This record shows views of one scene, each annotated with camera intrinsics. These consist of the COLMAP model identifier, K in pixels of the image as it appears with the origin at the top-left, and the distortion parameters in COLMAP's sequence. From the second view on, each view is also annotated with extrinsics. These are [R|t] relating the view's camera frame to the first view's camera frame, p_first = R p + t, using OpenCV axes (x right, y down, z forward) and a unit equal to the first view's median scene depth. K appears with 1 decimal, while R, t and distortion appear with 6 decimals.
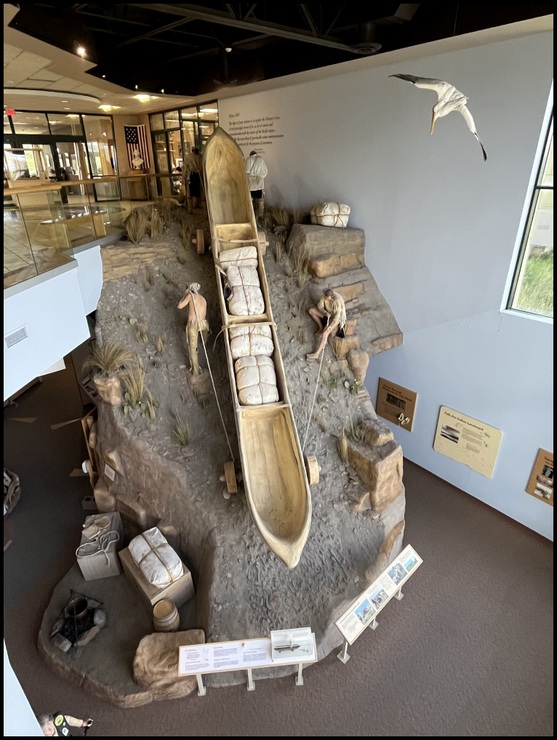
lens RADIAL K [[423.4, 0, 280.0], [0, 423.4, 374.6], [0, 0, 1]] dist [-0.003944, -0.001048]
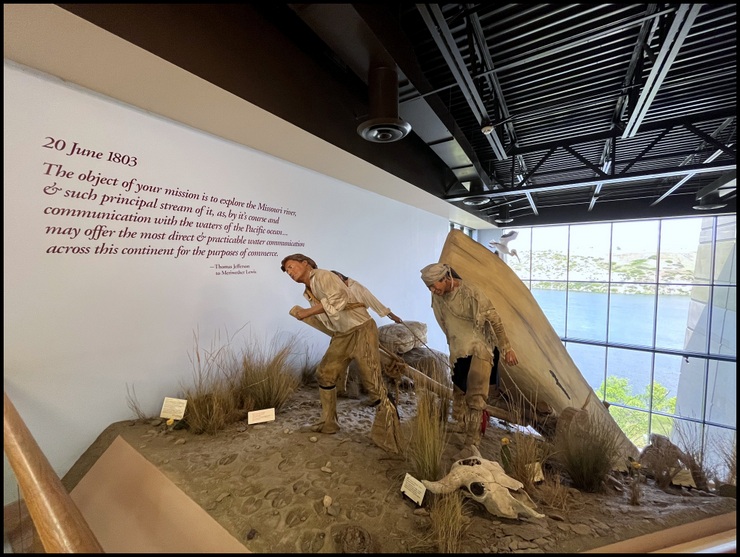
lens RADIAL K [[296.3, 0, 370.0], [0, 296.3, 278.5], [0, 0, 1]] dist [0.001825, -0.000075]
pose [[-0.297249, -0.046106, 0.953686, -0.507211], [0.433171, 0.883614, 0.177731, -0.735209], [-0.850885, 0.465940, -0.242682, 1.372870]]
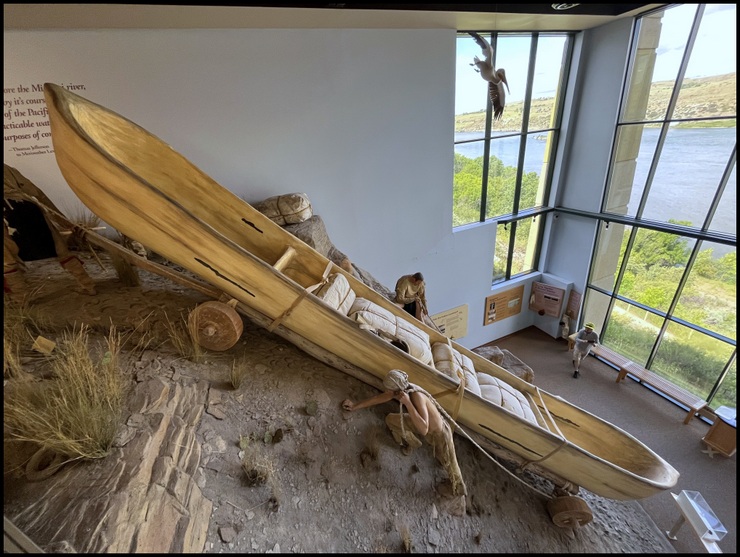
lens RADIAL K [[296.3, 0, 370.0], [0, 296.3, 278.5], [0, 0, 1]] dist [0.001825, -0.000075]
pose [[0.289952, -0.444959, 0.847313, -0.442005], [0.514604, 0.818952, 0.253968, -0.398940], [-0.806914, 0.362393, 0.466435, 0.788449]]
